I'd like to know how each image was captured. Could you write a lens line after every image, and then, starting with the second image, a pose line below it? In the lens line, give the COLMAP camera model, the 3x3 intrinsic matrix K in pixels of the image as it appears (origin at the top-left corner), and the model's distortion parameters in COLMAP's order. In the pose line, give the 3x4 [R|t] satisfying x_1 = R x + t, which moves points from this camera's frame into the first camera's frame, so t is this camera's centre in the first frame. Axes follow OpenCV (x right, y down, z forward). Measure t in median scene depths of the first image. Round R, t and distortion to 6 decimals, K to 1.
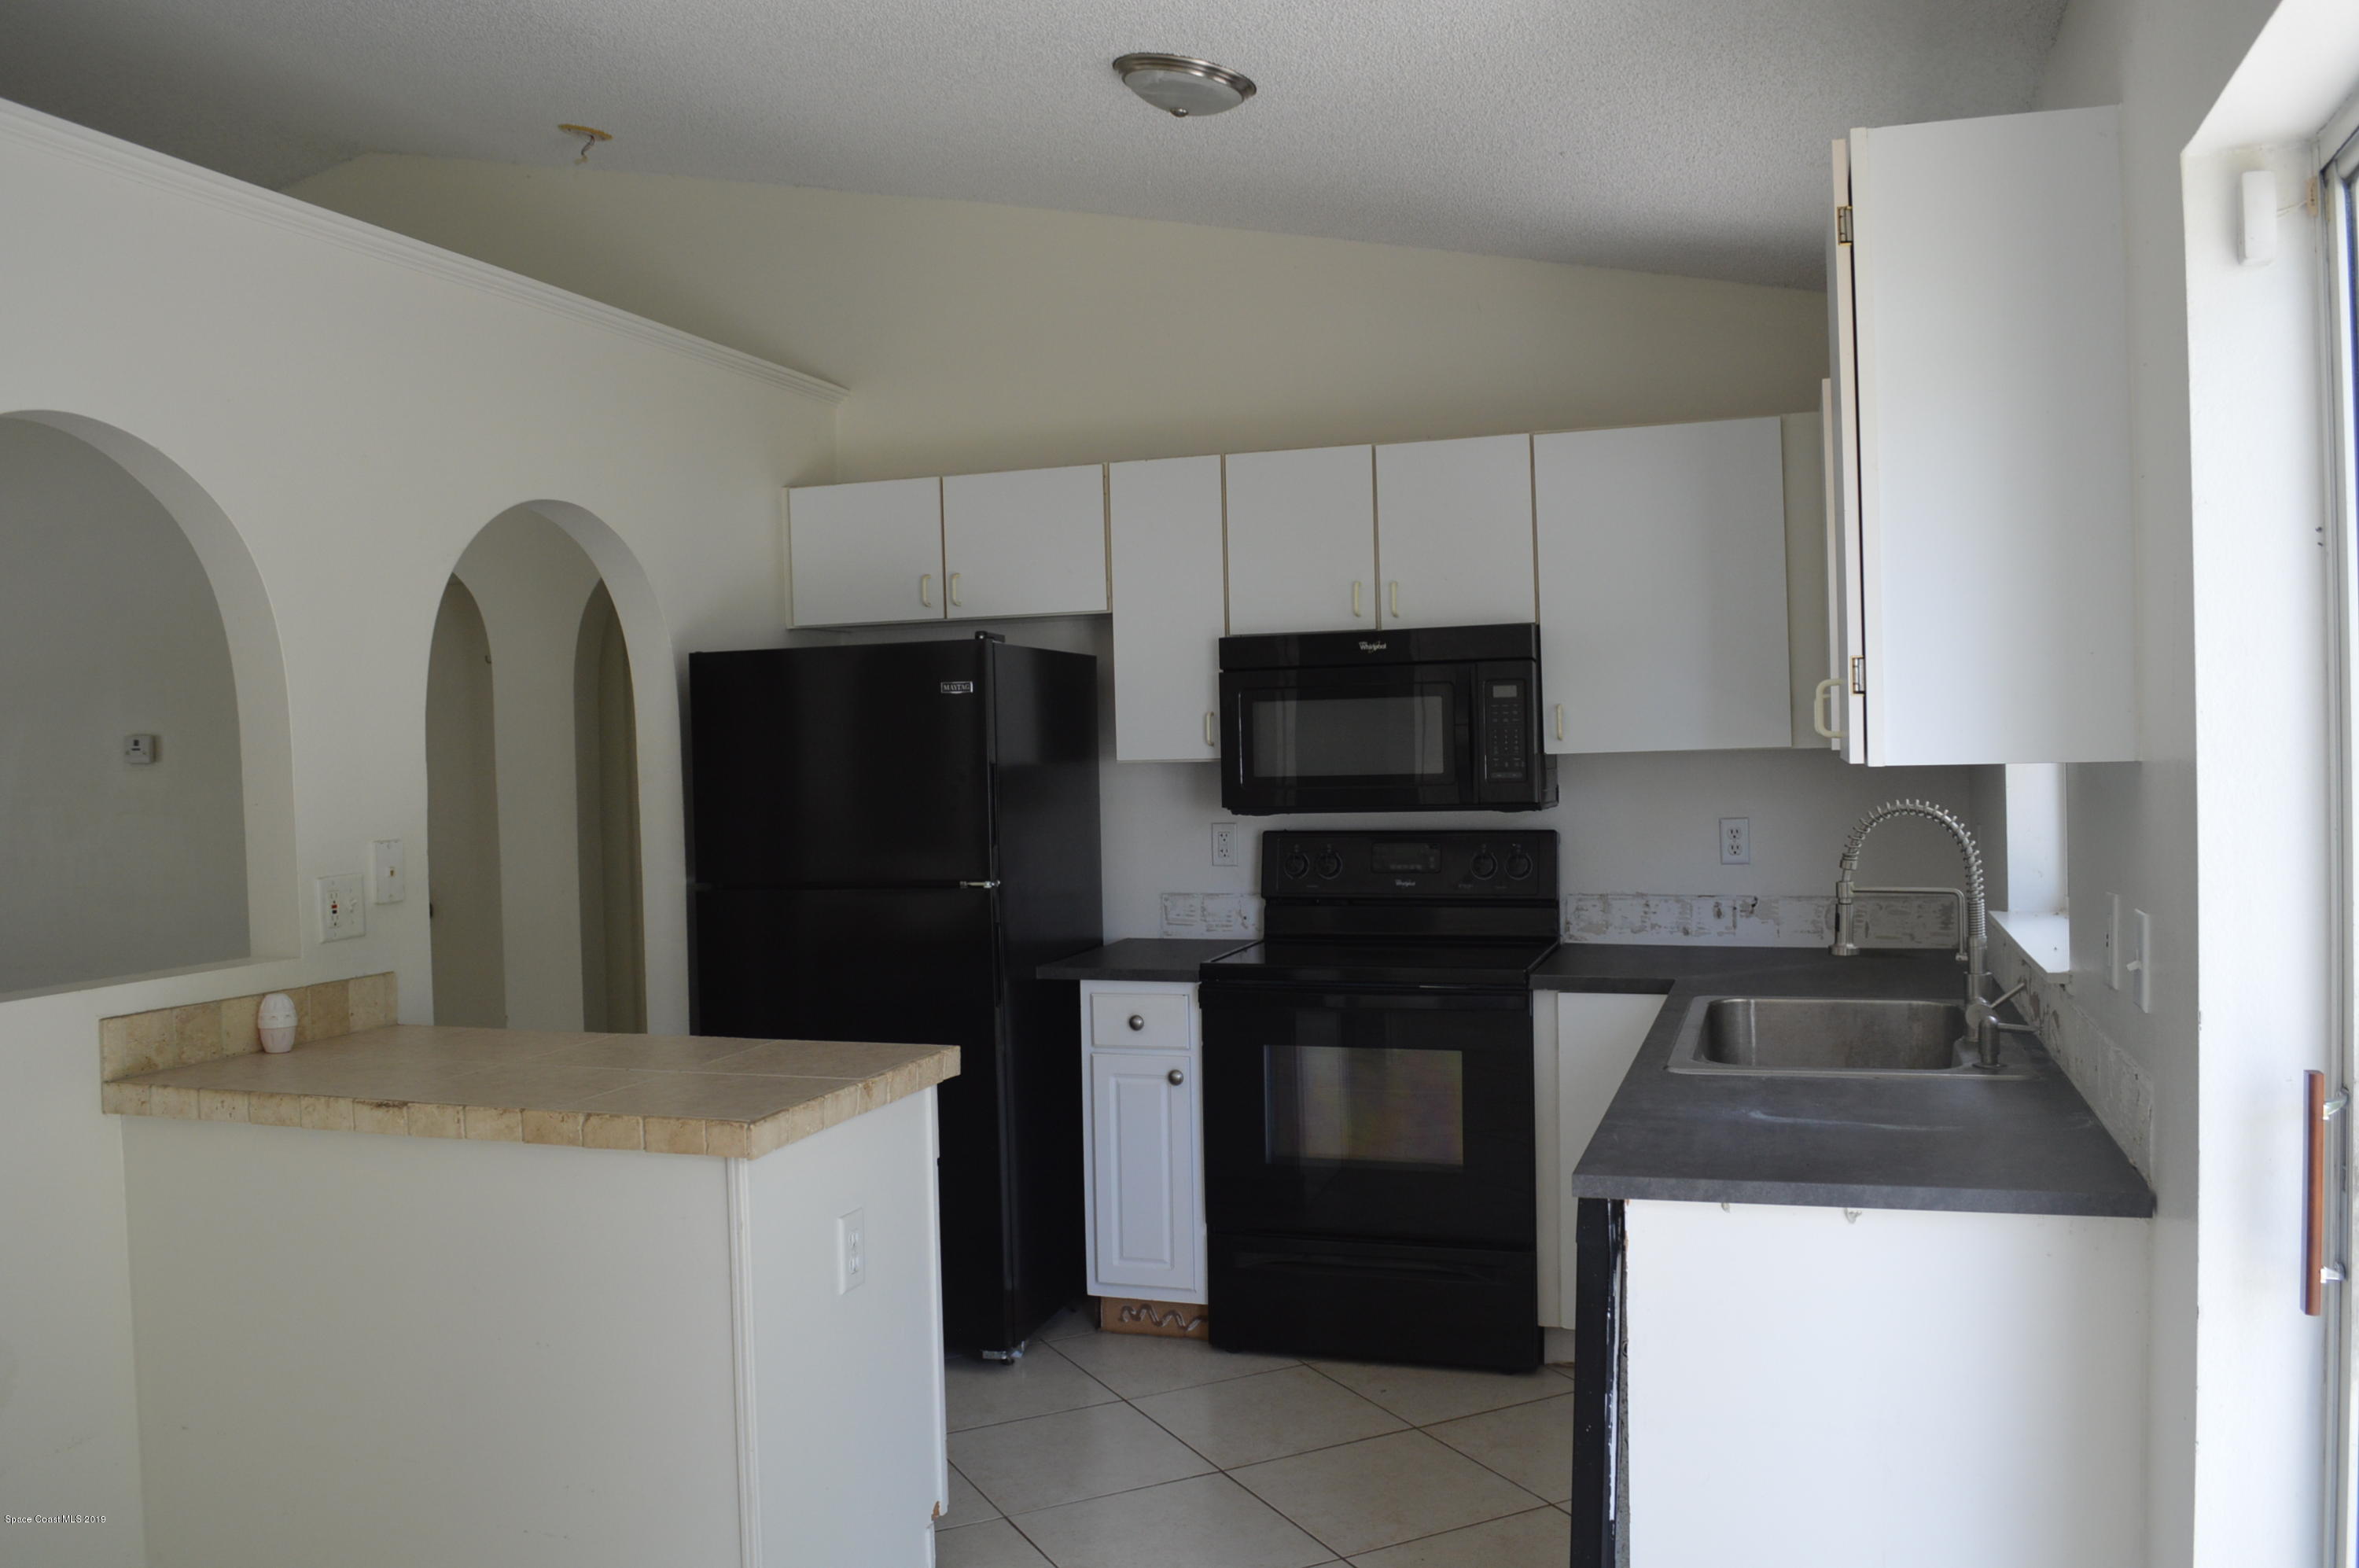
lens RADIAL K [[1888.6, 0, 1179.5], [0, 1888.6, 784.0], [0, 0, 1]] dist [-0.071333, -0.005768]
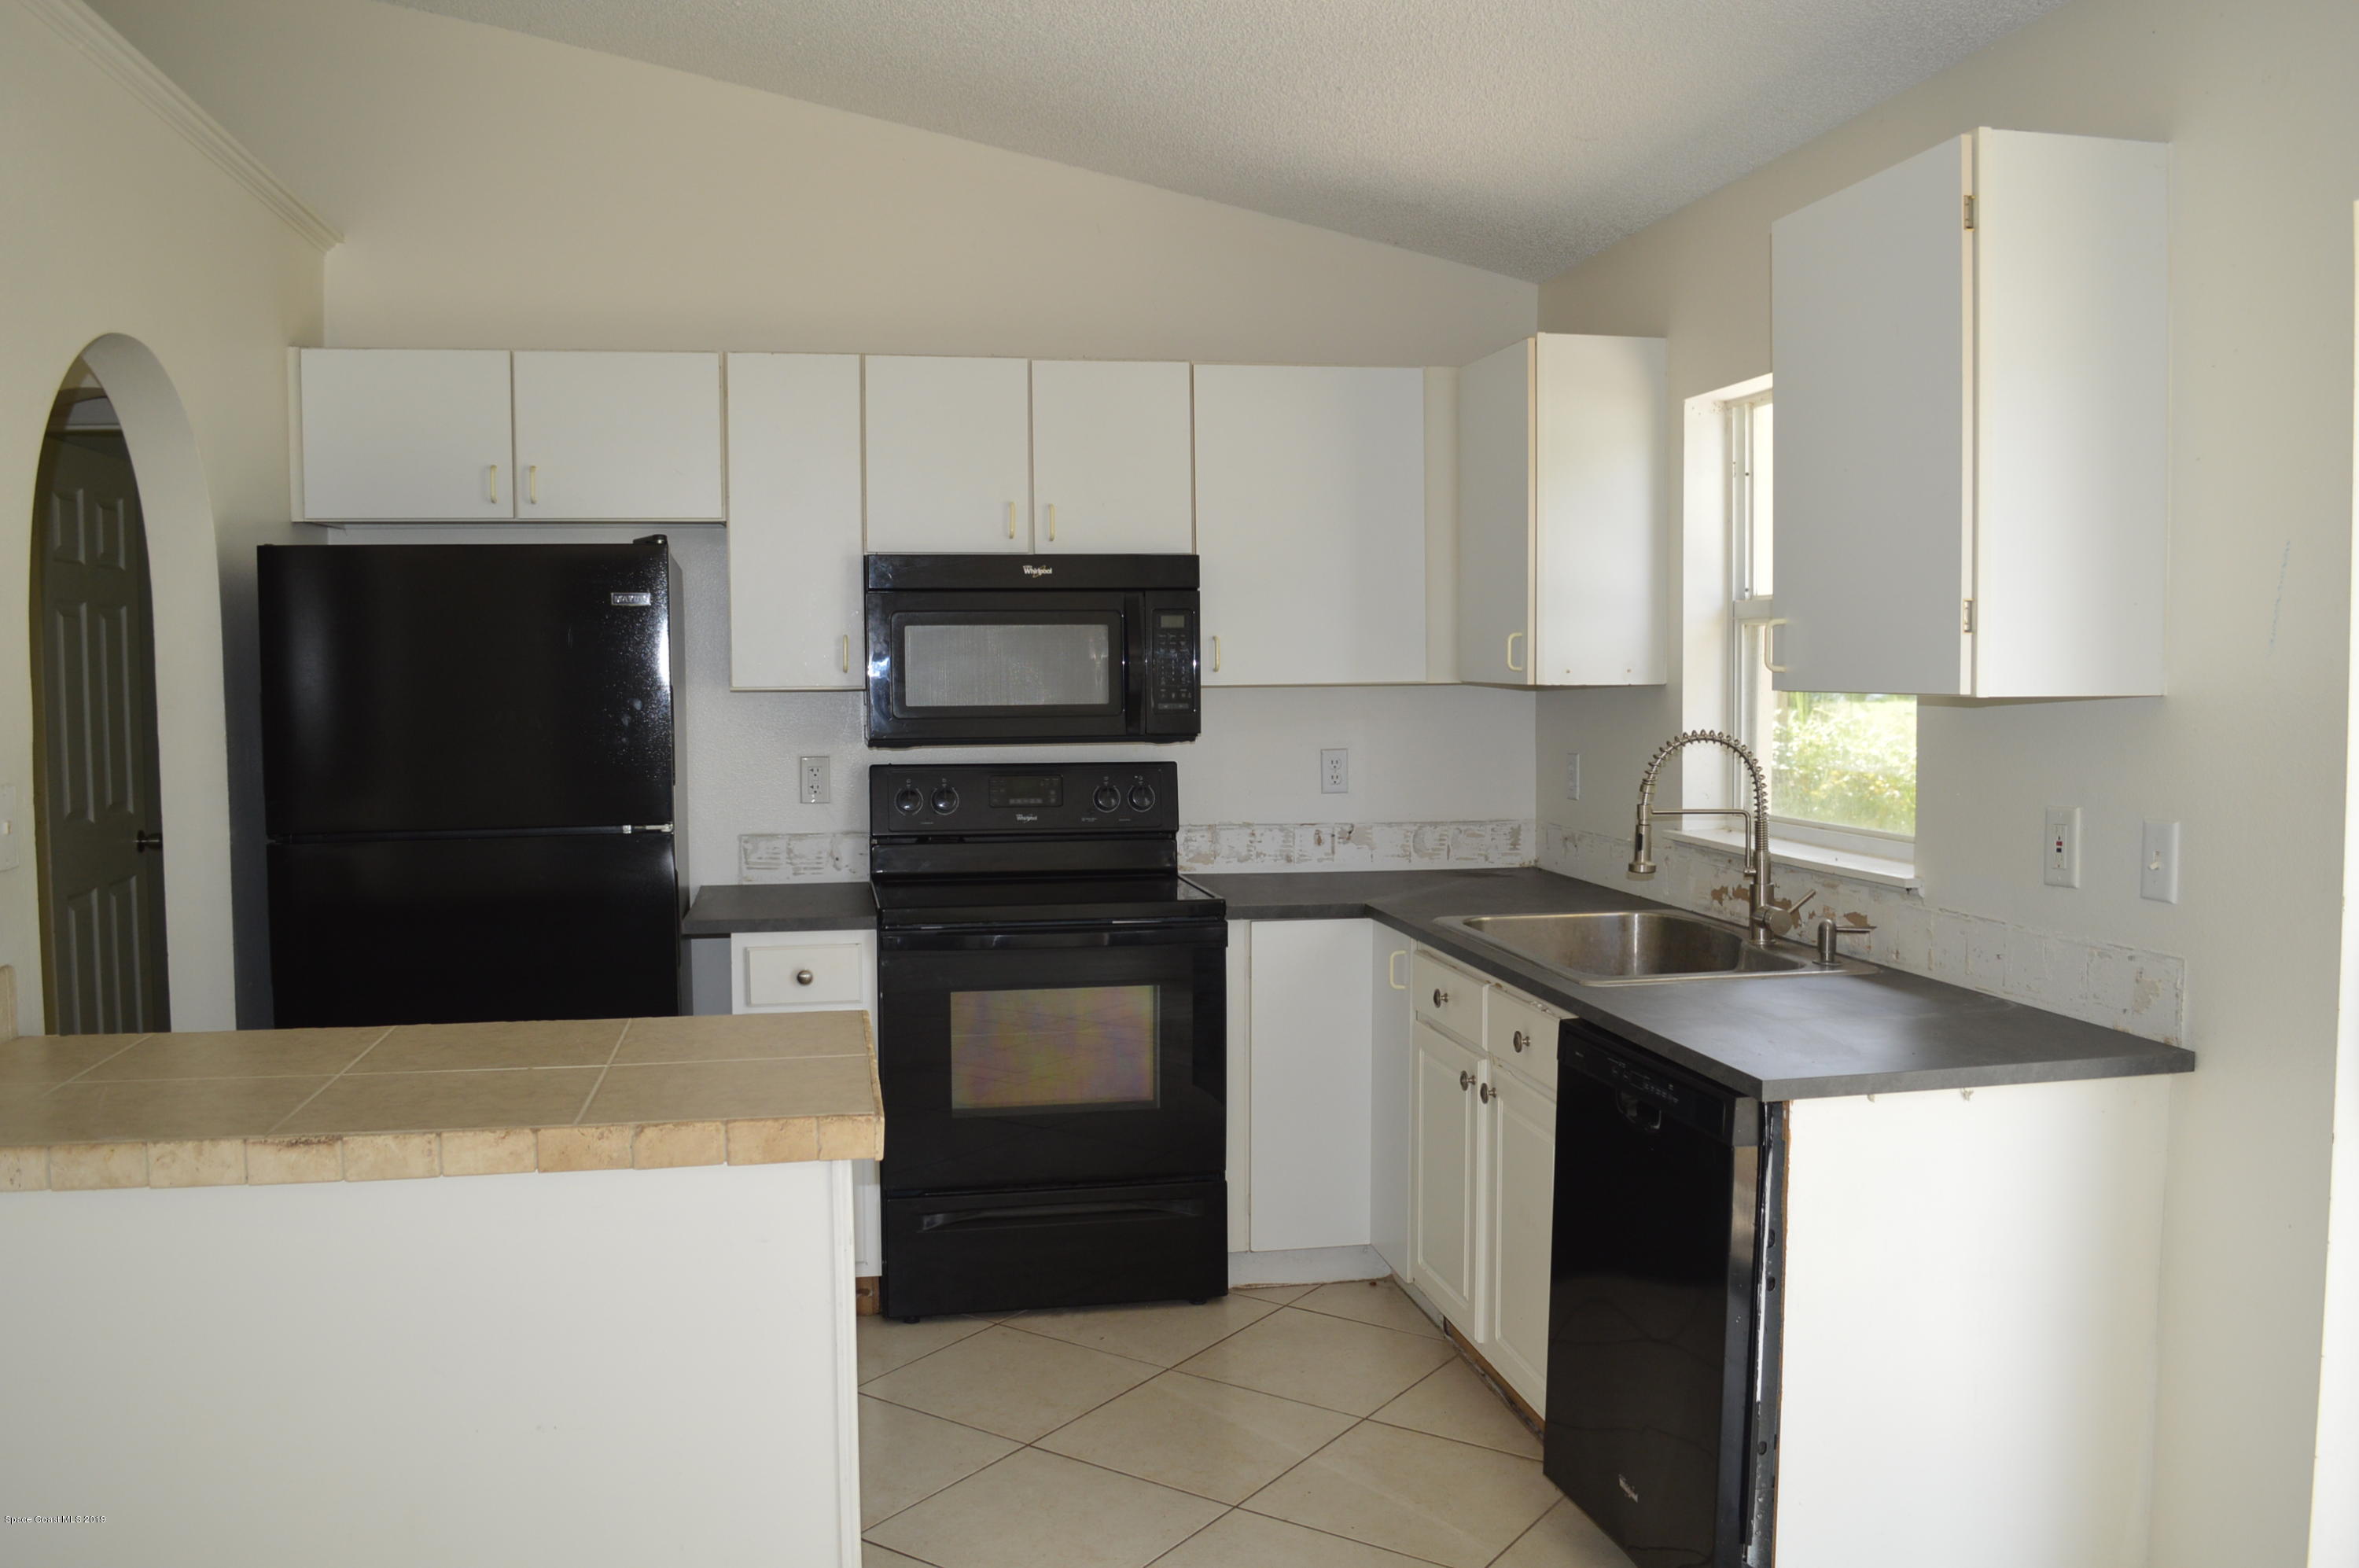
lens RADIAL K [[1888.6, 0, 1179.5], [0, 1888.6, 784.0], [0, 0, 1]] dist [-0.071333, -0.005768]
pose [[0.872954, -0.012207, 0.487650, -0.302742], [-0.003781, 0.999488, 0.031787, 0.004479], [-0.487788, -0.029592, 0.872460, 0.126166]]
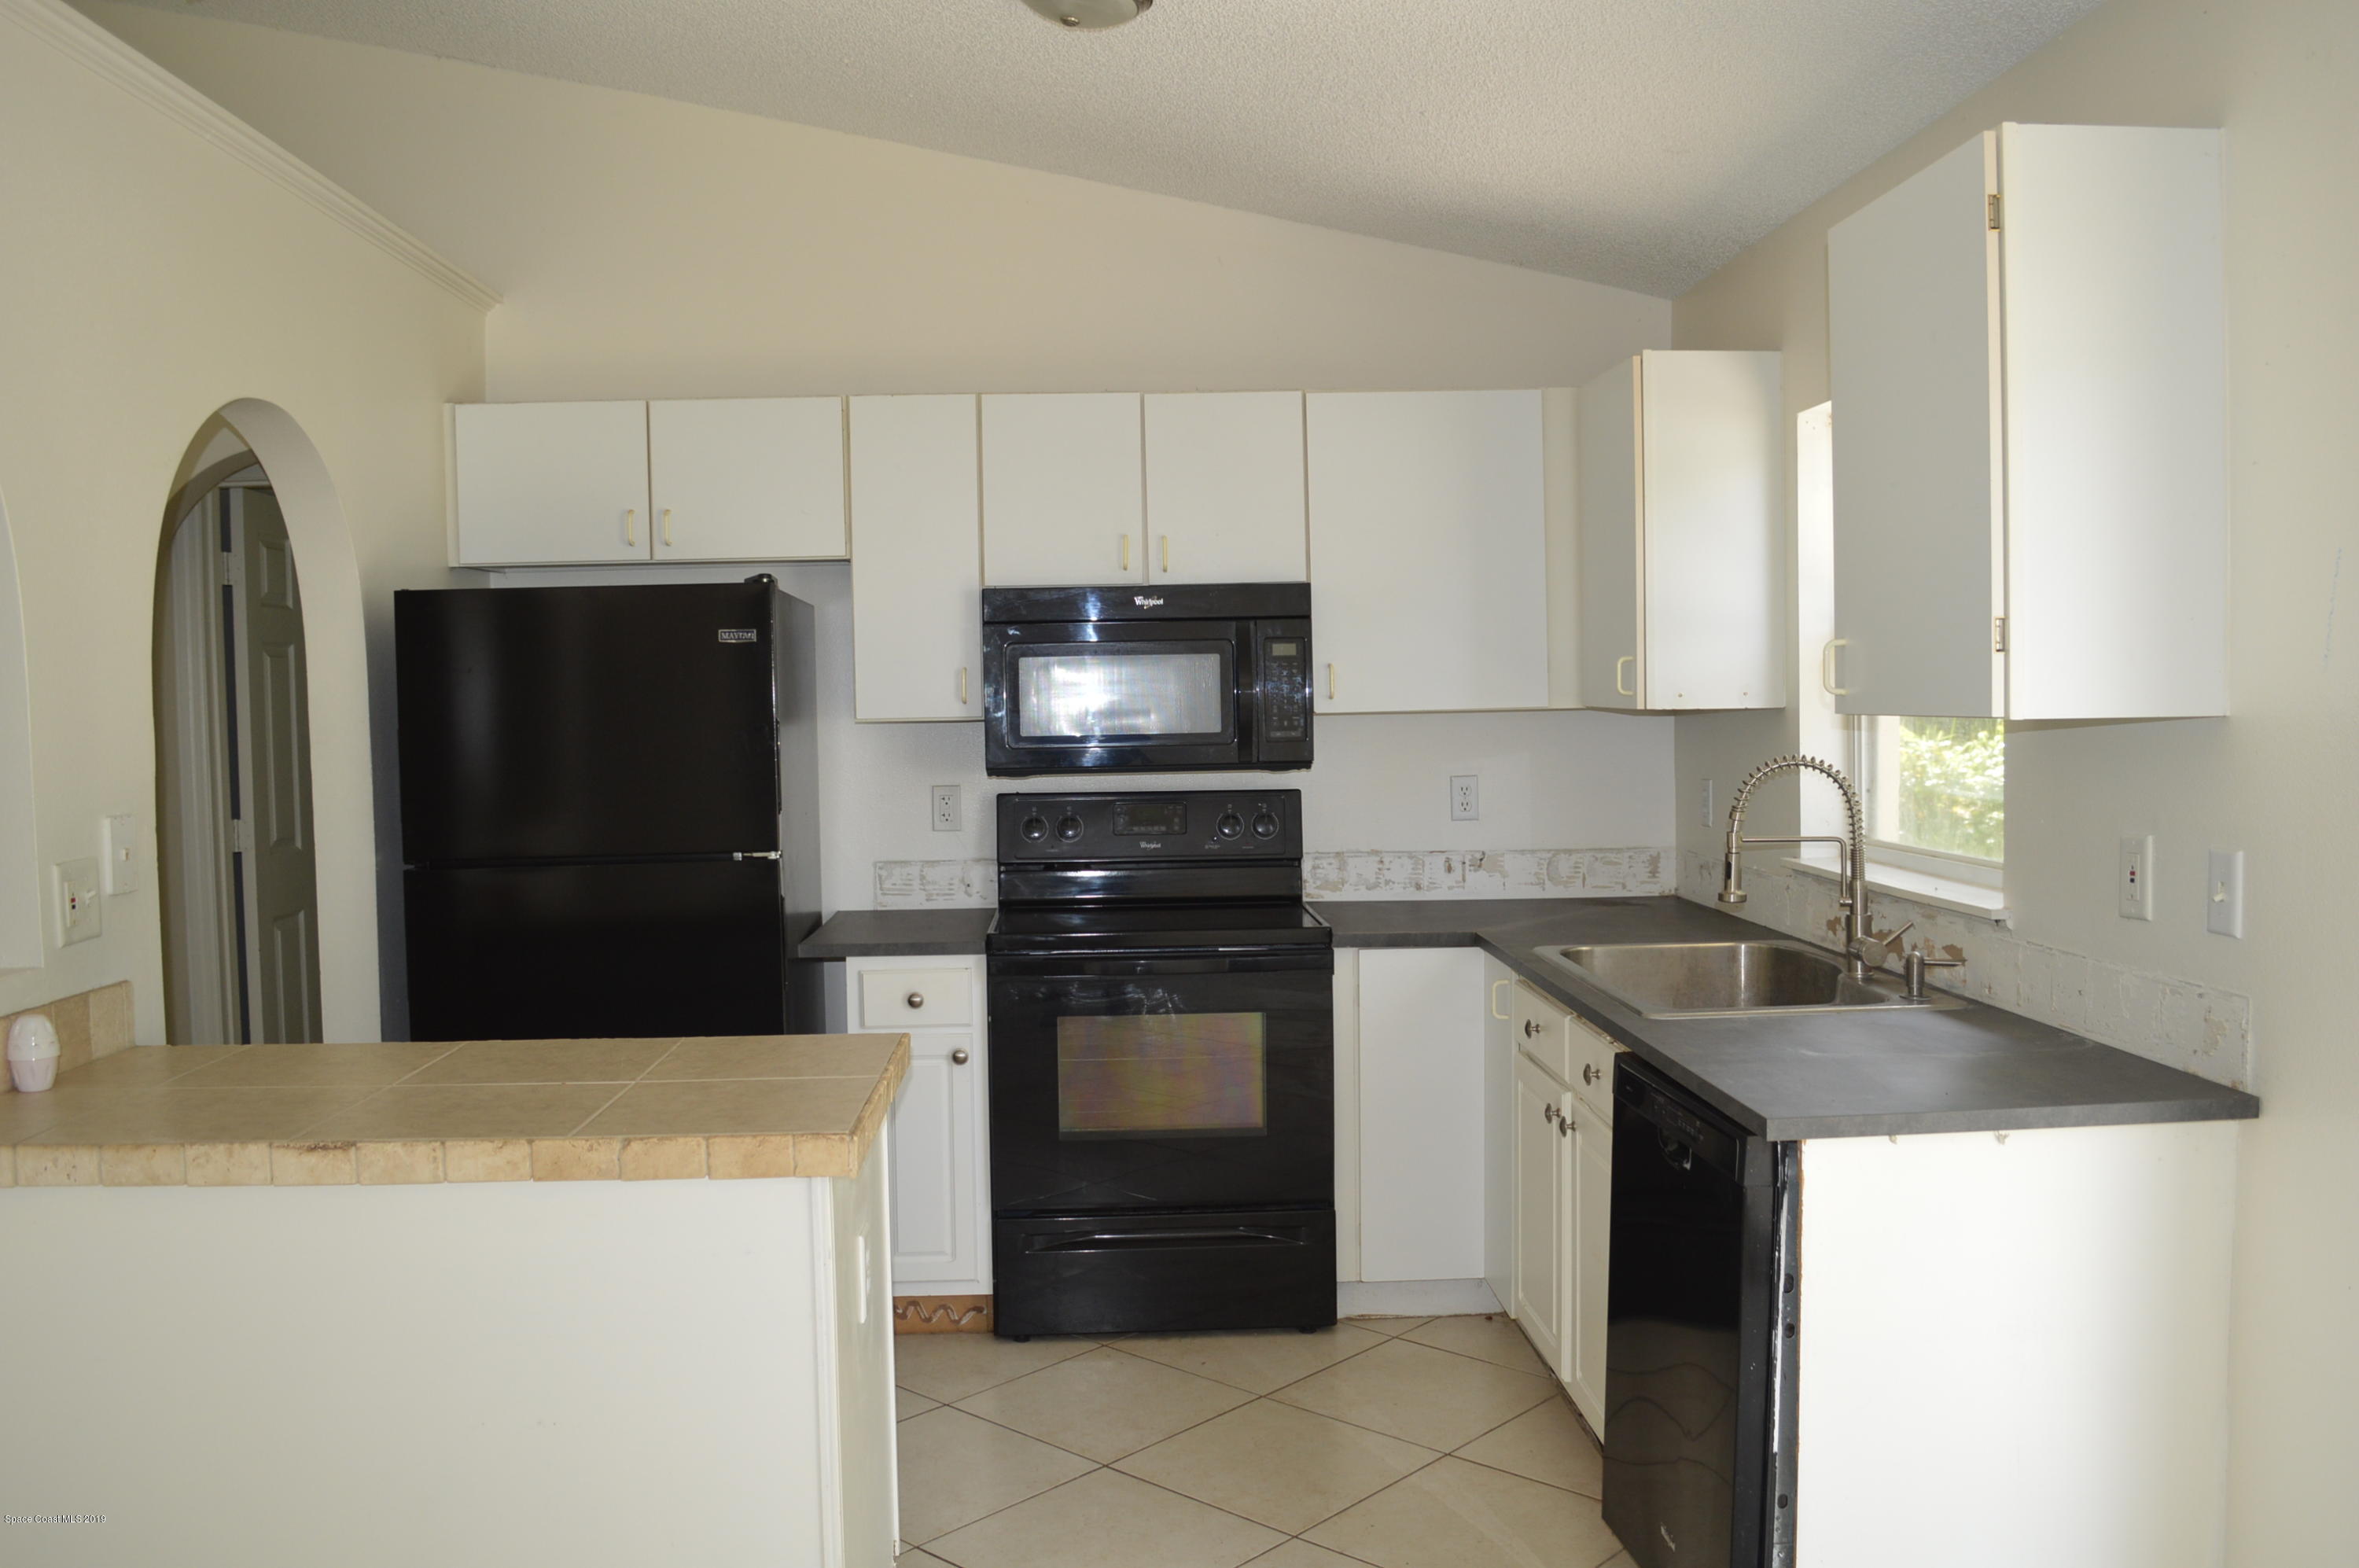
lens RADIAL K [[1888.6, 0, 1179.5], [0, 1888.6, 784.0], [0, 0, 1]] dist [-0.071333, -0.005768]
pose [[0.933170, -0.009333, 0.359313, -0.232490], [0.003002, 0.999830, 0.018173, 0.003291], [-0.359422, -0.015880, 0.933040, 0.086872]]
